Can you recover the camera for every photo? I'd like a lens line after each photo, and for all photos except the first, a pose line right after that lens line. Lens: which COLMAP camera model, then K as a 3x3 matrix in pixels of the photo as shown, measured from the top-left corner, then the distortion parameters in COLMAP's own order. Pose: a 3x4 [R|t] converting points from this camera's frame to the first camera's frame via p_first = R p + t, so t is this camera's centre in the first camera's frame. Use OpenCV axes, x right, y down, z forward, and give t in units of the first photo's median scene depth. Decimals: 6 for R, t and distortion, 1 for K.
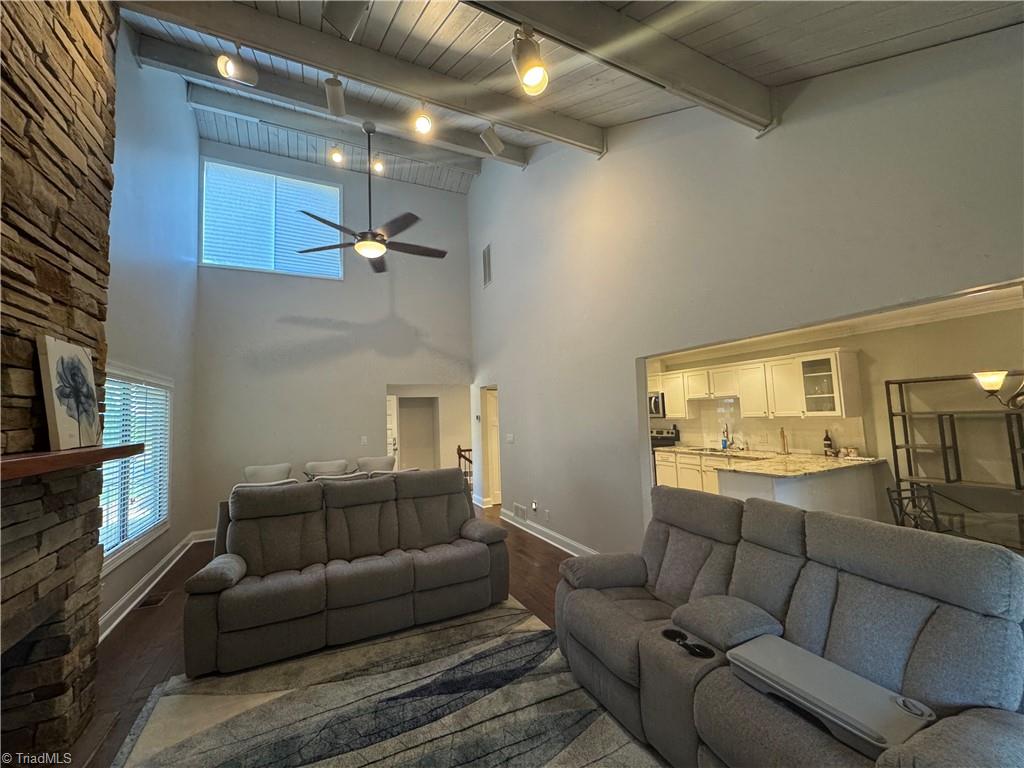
lens RADIAL K [[408.7, 0, 512.0], [0, 408.7, 384.0], [0, 0, 1]] dist [-0.002348, 0.000138]
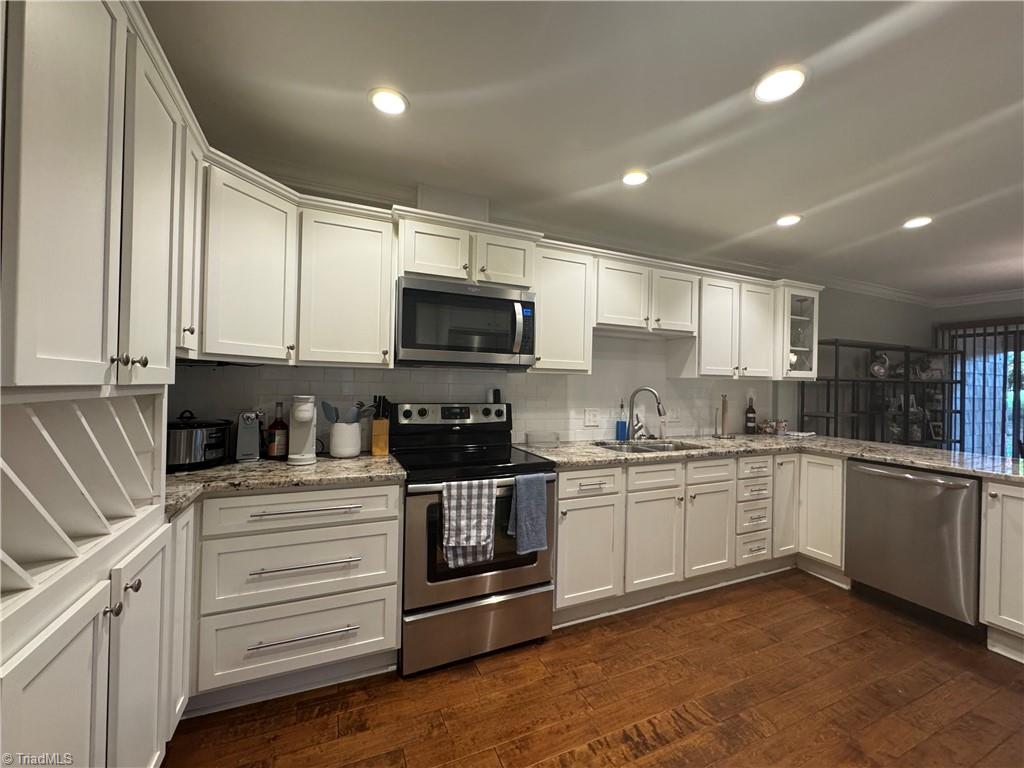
lens RADIAL K [[408.7, 0, 512.0], [0, 408.7, 384.0], [0, 0, 1]] dist [-0.002348, 0.000138]
pose [[0.030383, 0.040718, 0.998709, 0.035316], [-0.093887, 0.994869, -0.037705, 0.119245], [-0.995119, -0.092620, 0.034050, 1.084551]]
